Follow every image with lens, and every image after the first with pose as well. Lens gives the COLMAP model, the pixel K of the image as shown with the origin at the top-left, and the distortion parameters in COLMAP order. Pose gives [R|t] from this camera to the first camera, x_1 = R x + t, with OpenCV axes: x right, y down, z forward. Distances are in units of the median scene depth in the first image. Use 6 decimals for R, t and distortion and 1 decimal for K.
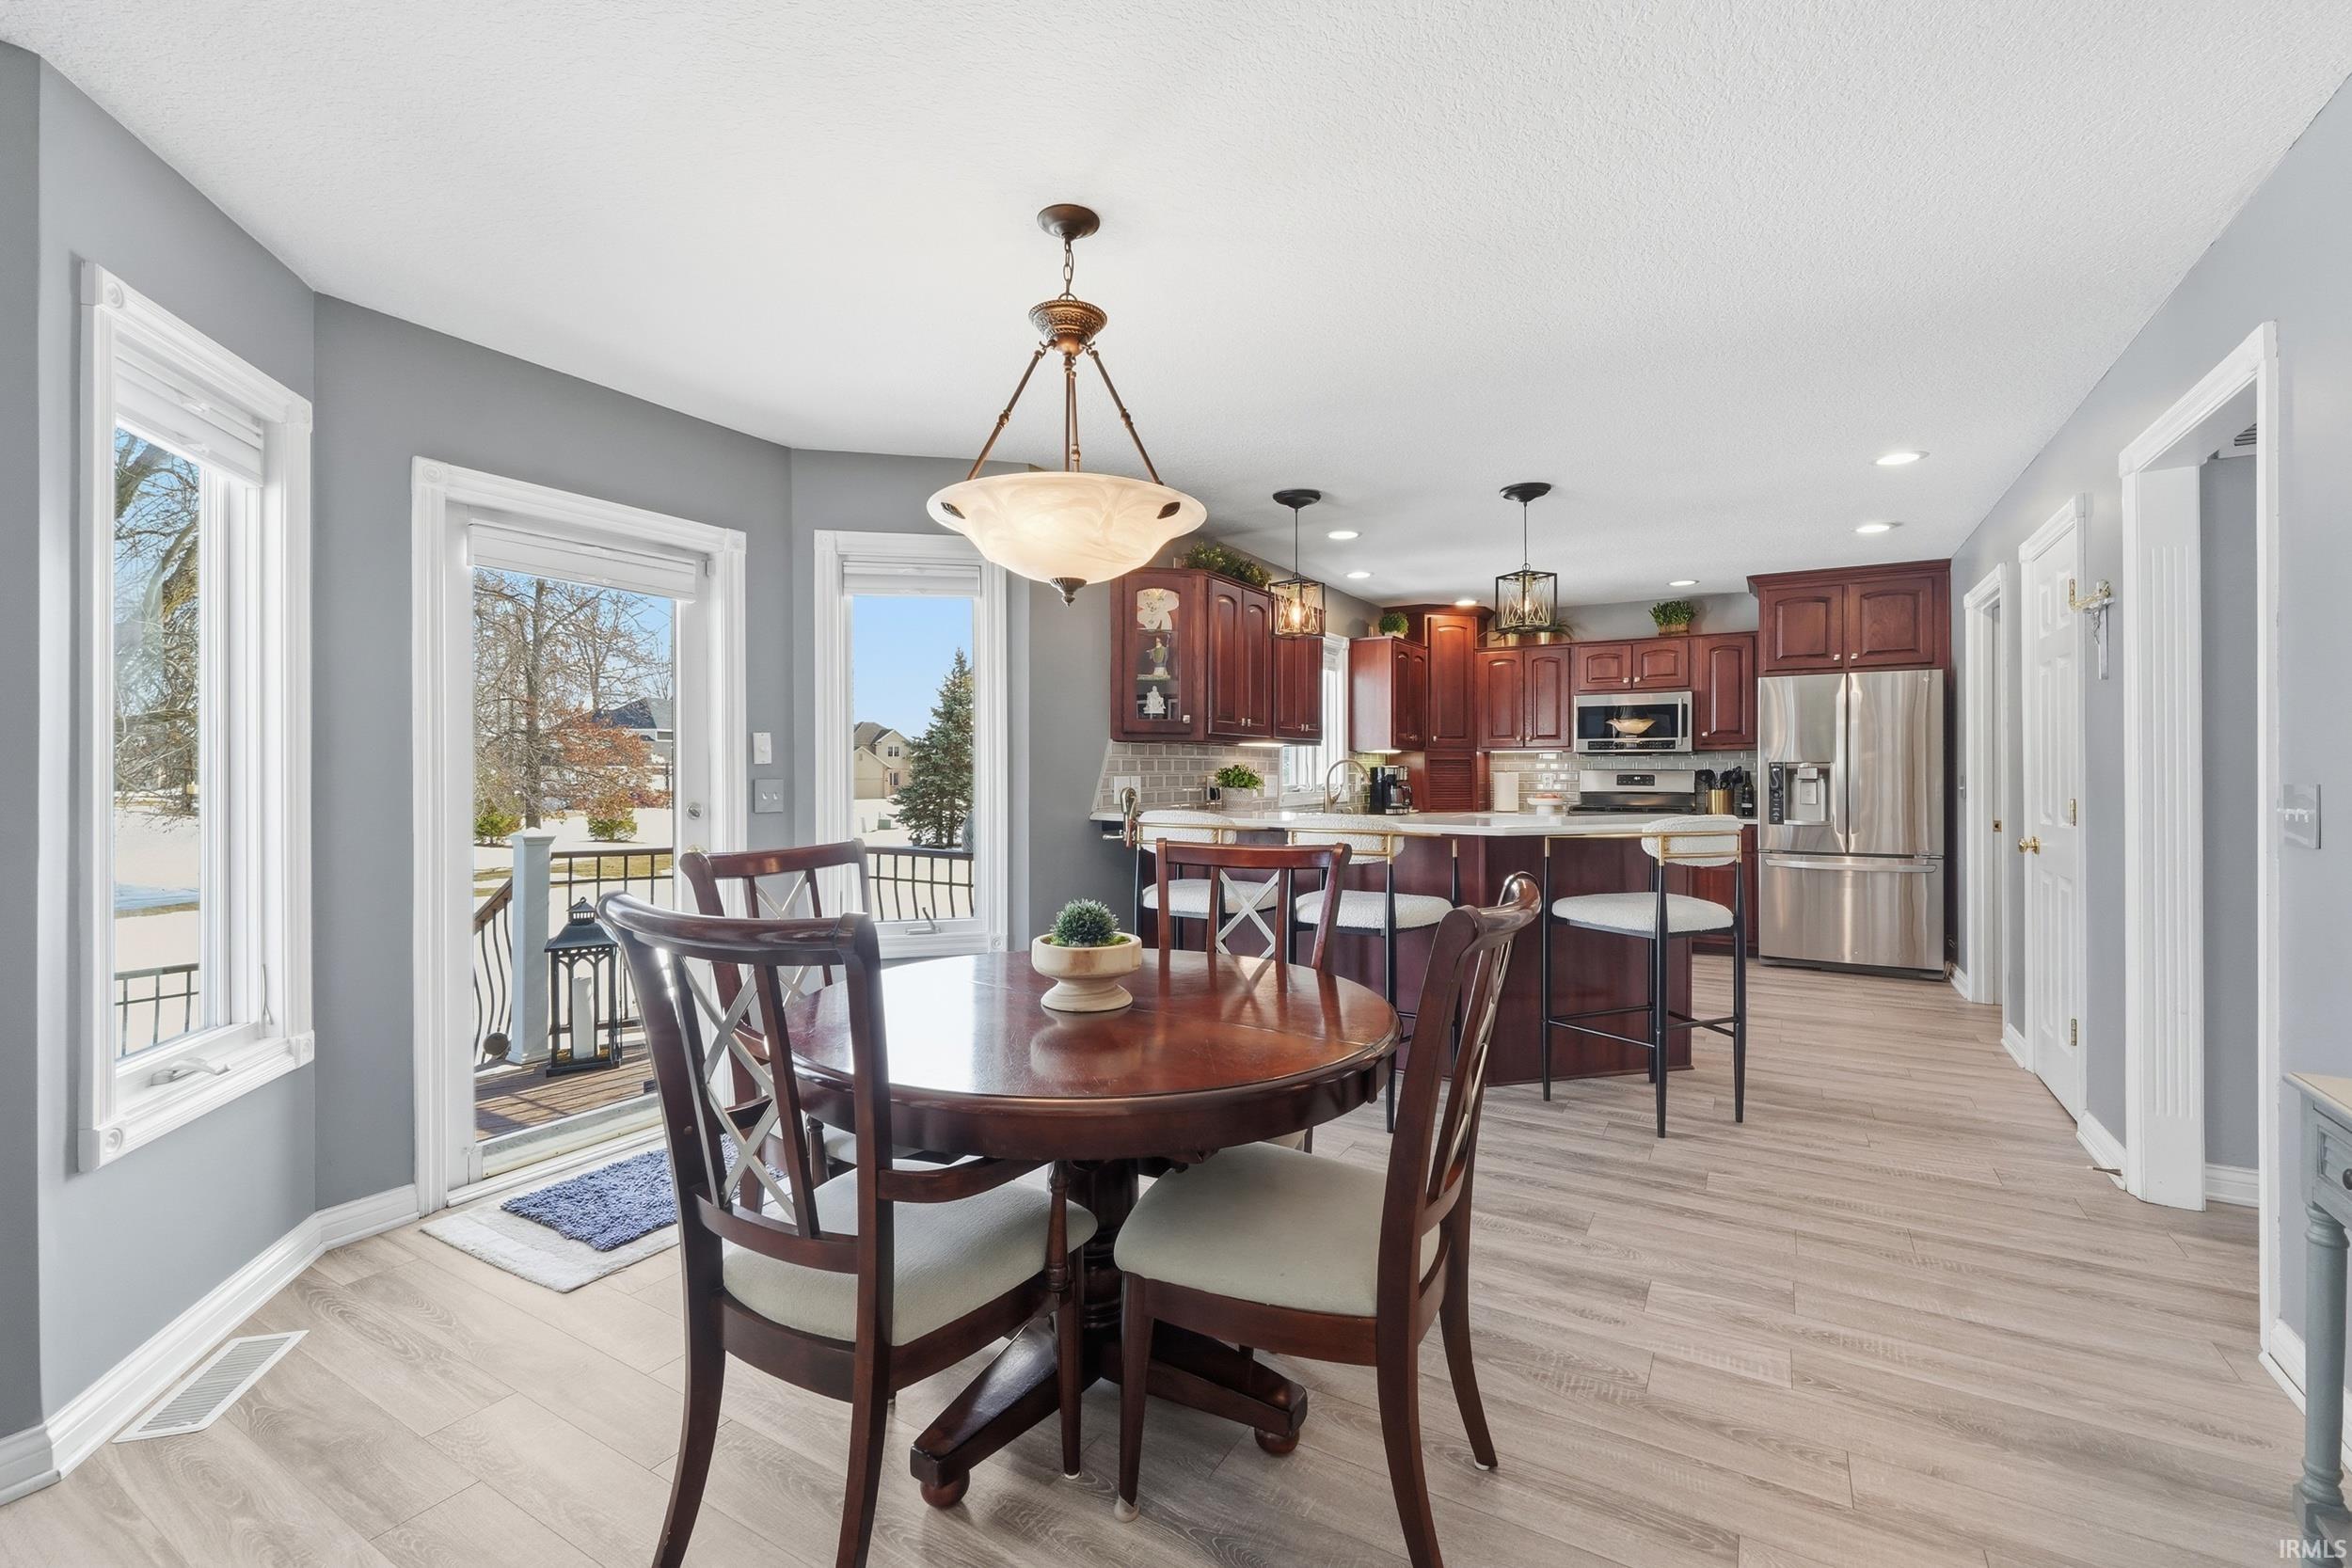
lens RADIAL K [[995.3, 0, 1167.2], [0, 995.3, 771.9], [0, 0, 1]] dist [0.001363, -0.000472]
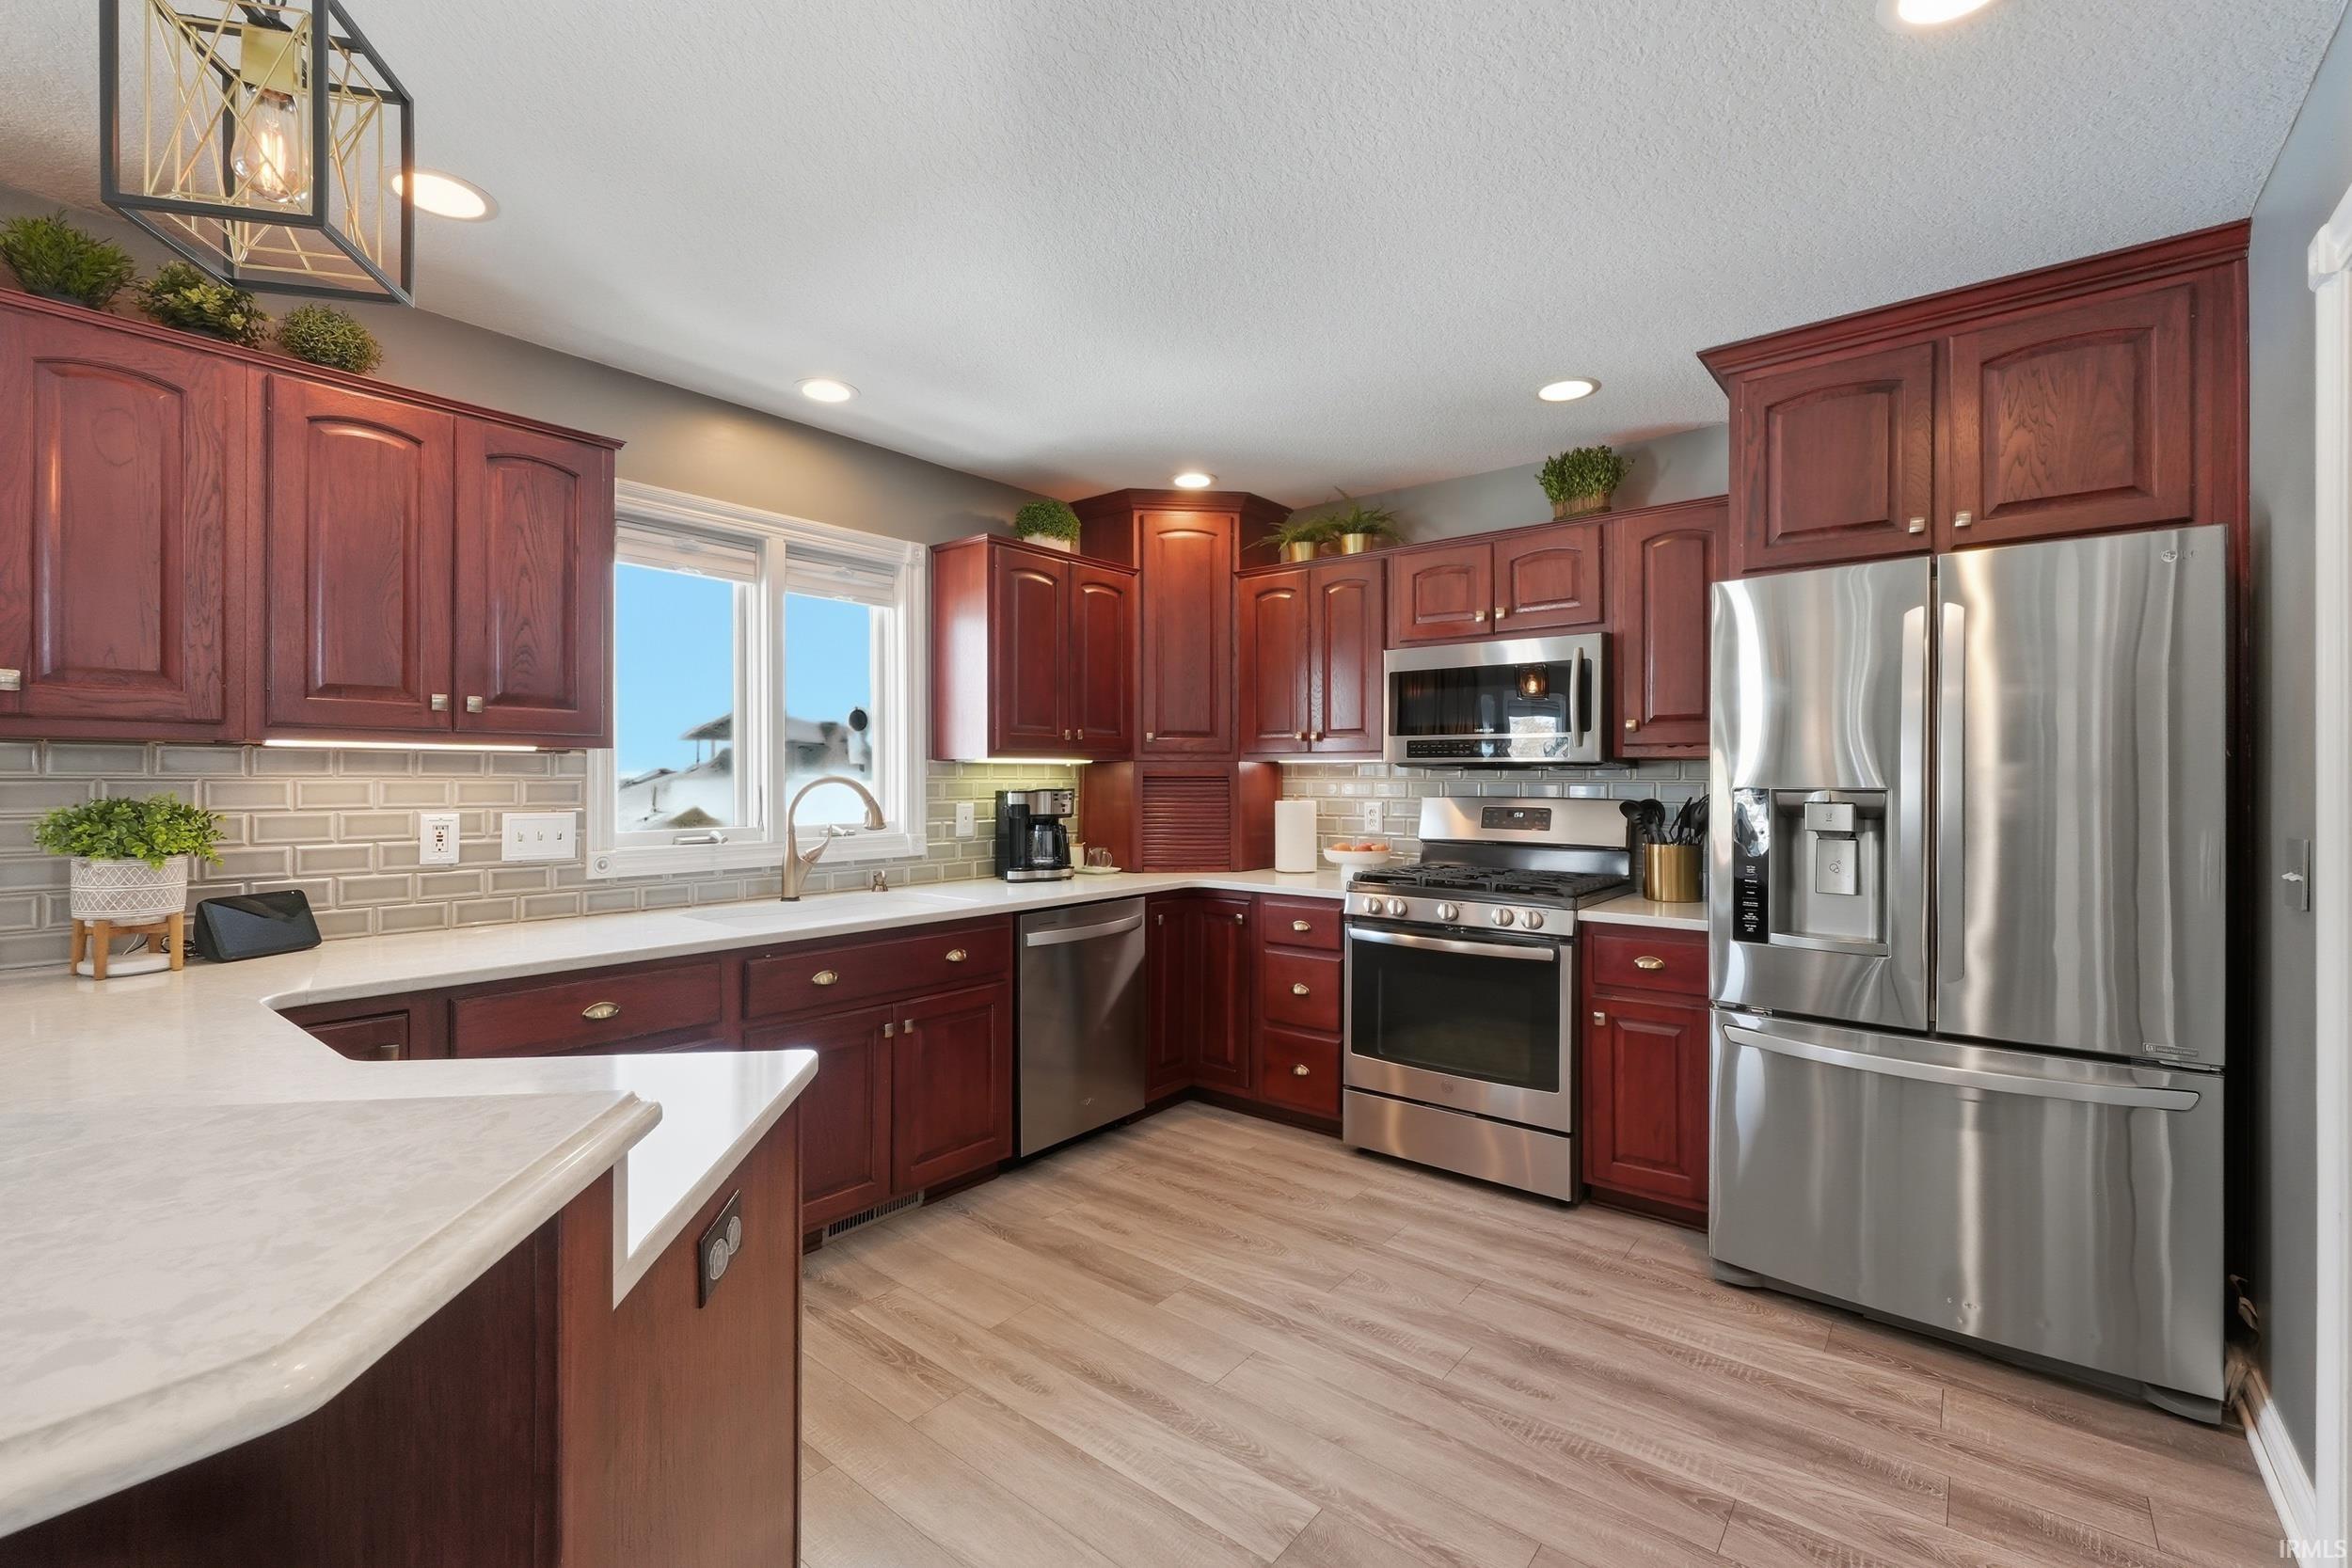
lens RADIAL K [[995.3, 0, 1165.7], [0, 995.3, 777.3], [0, 0, 1]] dist [0.001363, -0.000472]
pose [[0.989558, 0.004076, -0.144079, 0.430012], [-0.004395, 0.999989, -0.001900, -0.012369], [0.144069, 0.002513, 0.989564, 0.559458]]
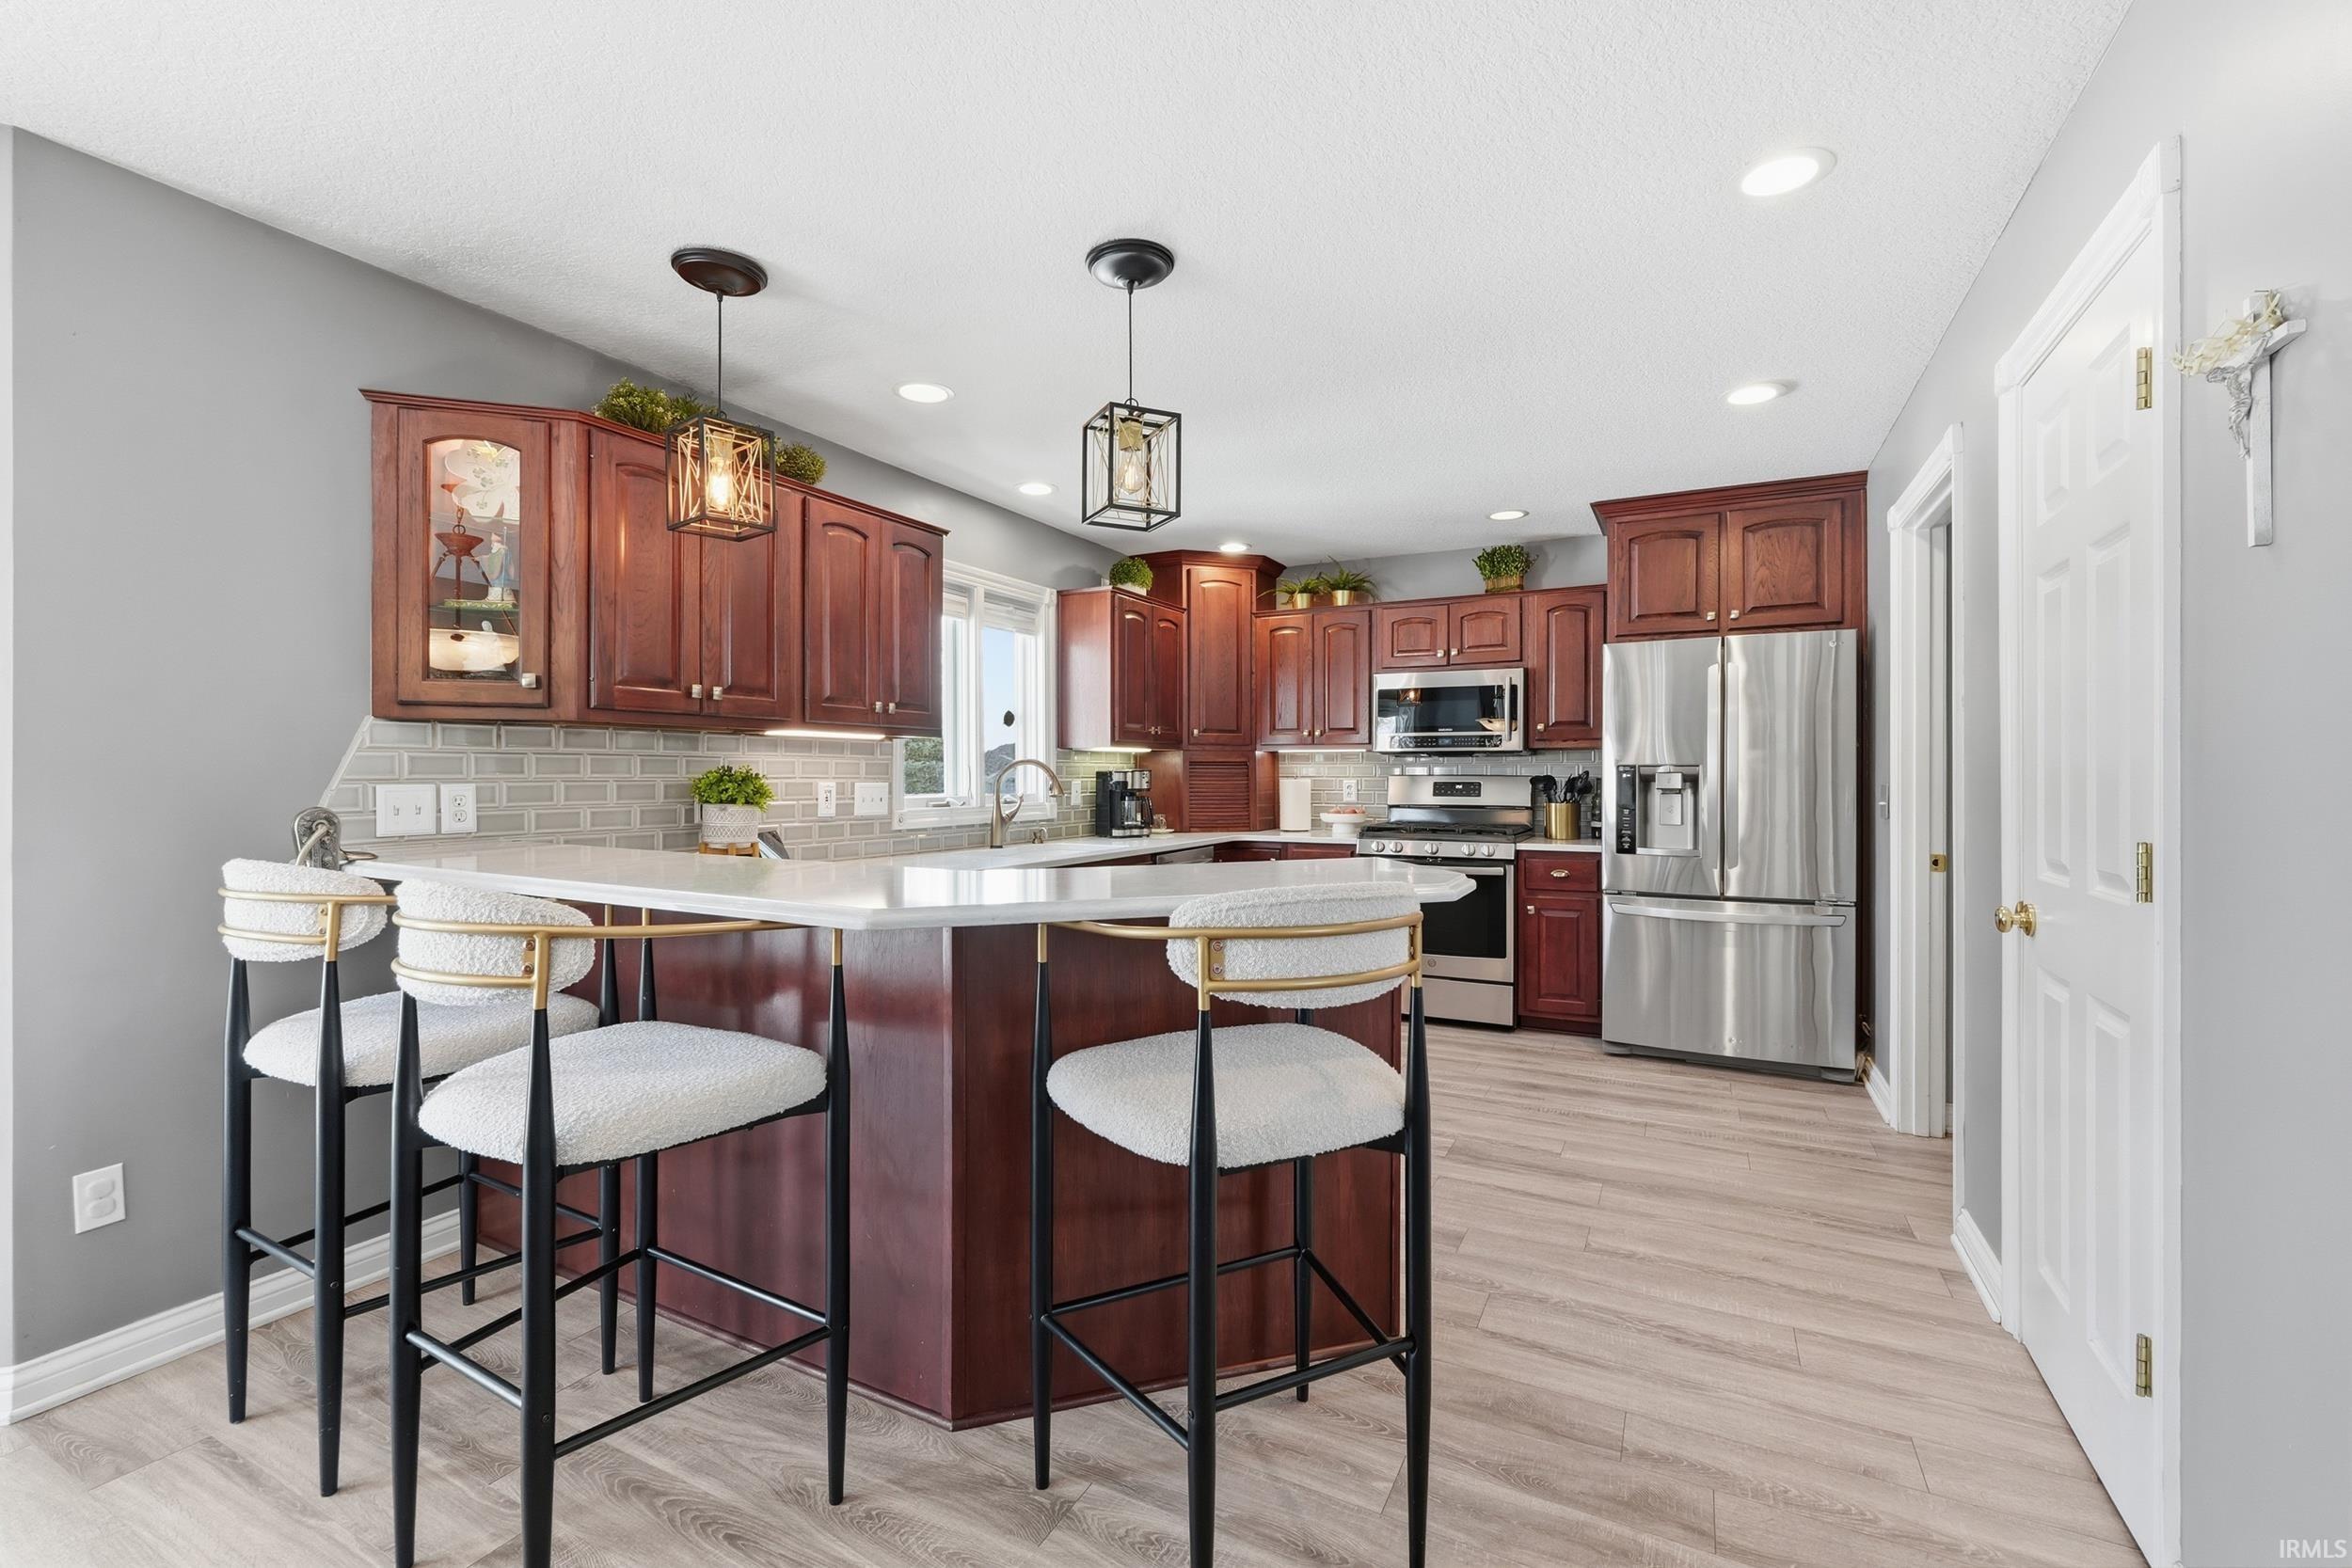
lens RADIAL K [[995.3, 0, 1161.9], [0, 995.3, 777.4], [0, 0, 1]] dist [0.001363, -0.000472]
pose [[0.998404, 0.002465, 0.056415, 0.244405], [-0.002512, 0.999997, 0.000769, -0.000743], [-0.056413, -0.000910, 0.998407, 0.317913]]
